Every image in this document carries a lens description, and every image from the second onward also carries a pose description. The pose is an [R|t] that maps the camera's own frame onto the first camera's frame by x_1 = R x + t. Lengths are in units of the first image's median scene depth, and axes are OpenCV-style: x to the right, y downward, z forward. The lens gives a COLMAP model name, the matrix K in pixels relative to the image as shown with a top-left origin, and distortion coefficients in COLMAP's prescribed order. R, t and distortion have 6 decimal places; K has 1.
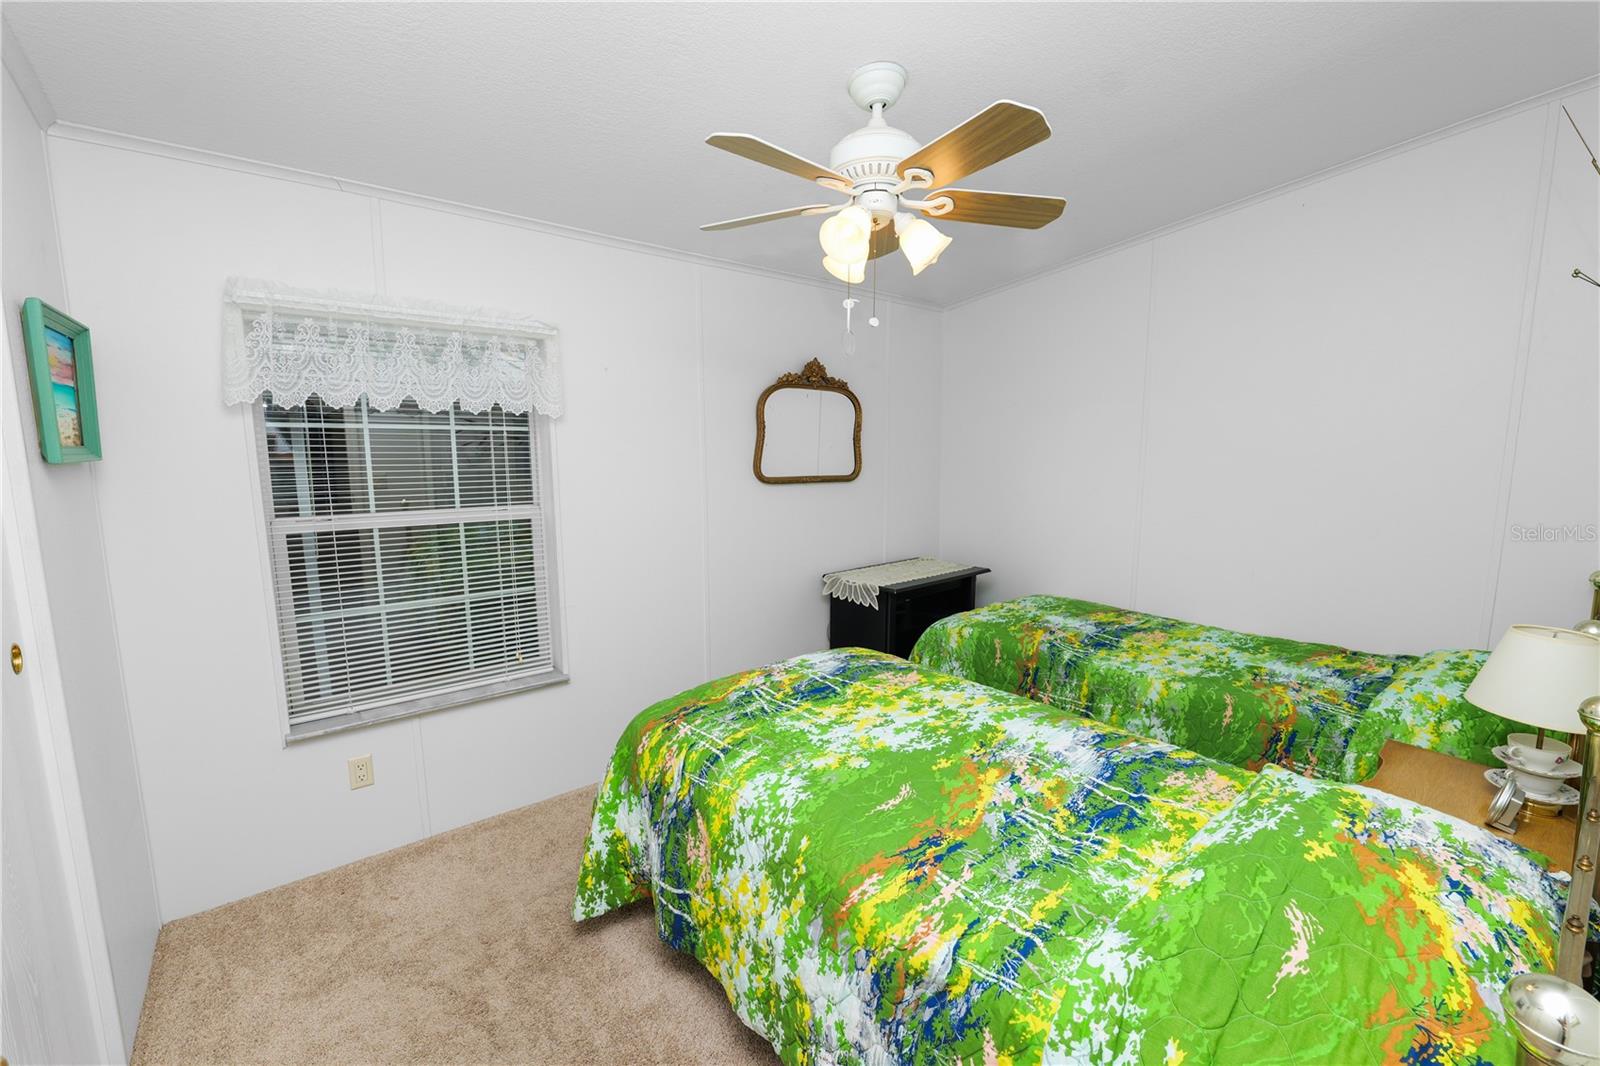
lens RADIAL K [[655.1, 0, 797.1], [0, 655.1, 531.6], [0, 0, 1]] dist [-0.010513, 0.001061]
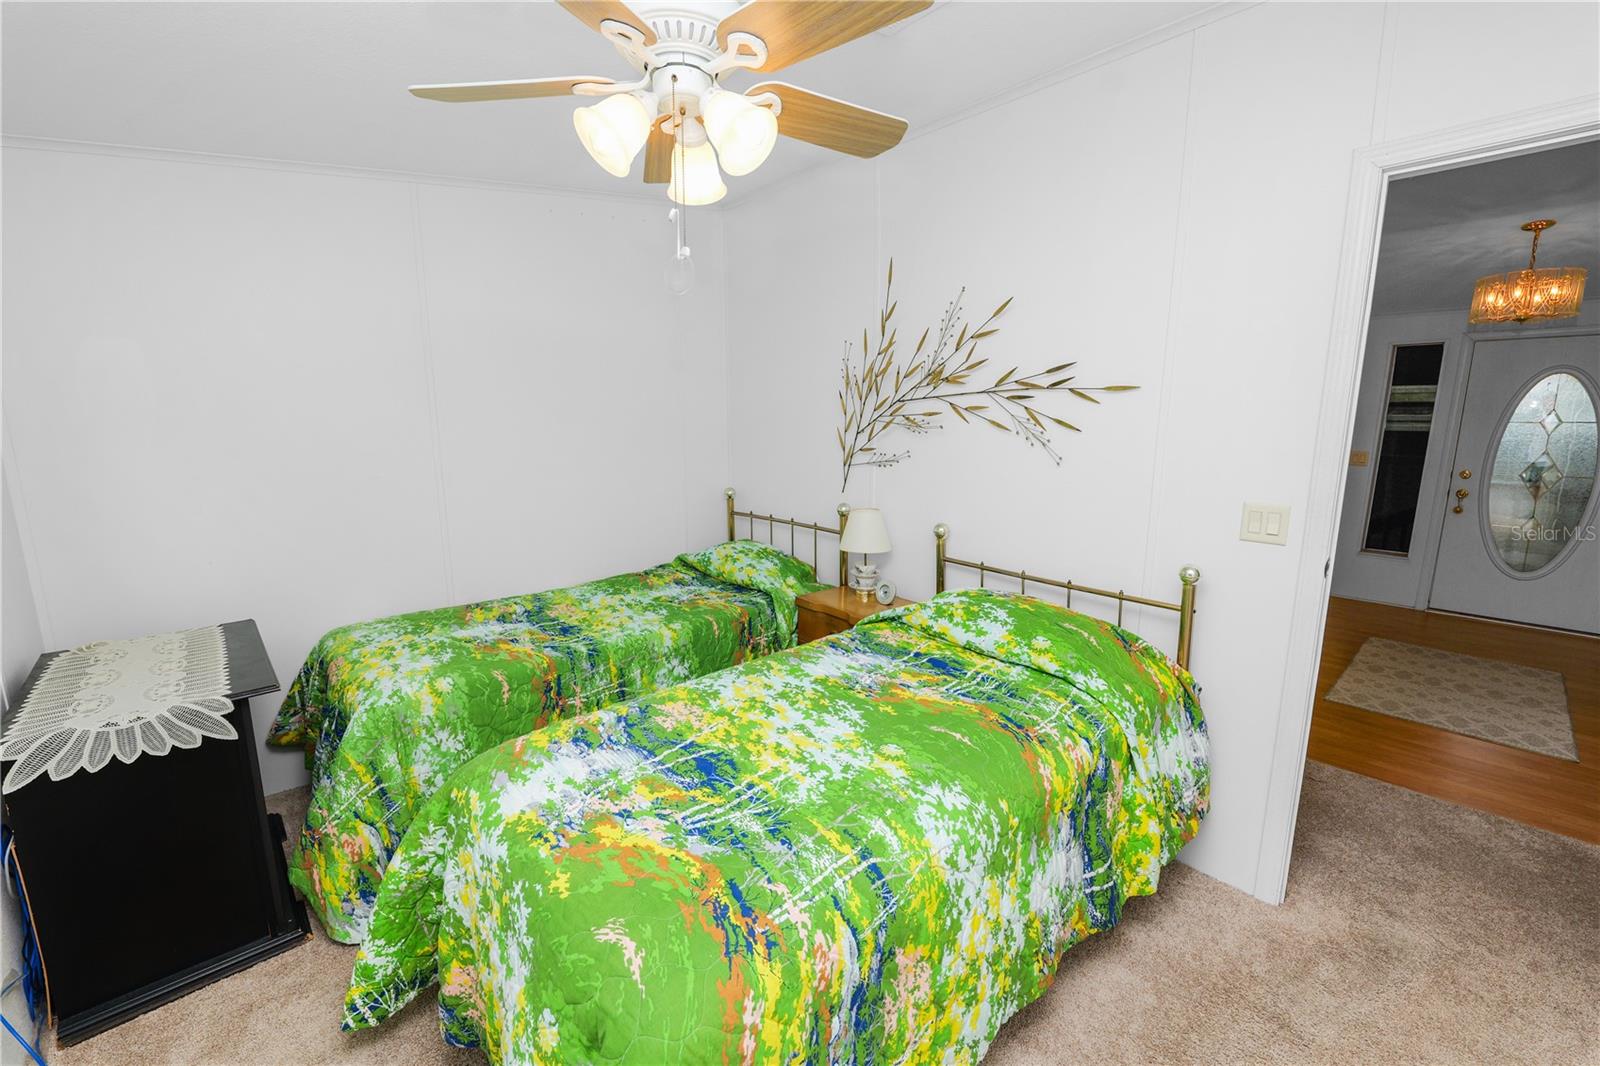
lens RADIAL K [[655.1, 0, 797.1], [0, 655.1, 531.6], [0, 0, 1]] dist [-0.010513, 0.001061]
pose [[-0.050667, -0.167920, 0.984498, -0.619049], [0.135853, 0.975442, 0.173367, -0.115921], [-0.989433, 0.142531, -0.026610, 0.866090]]
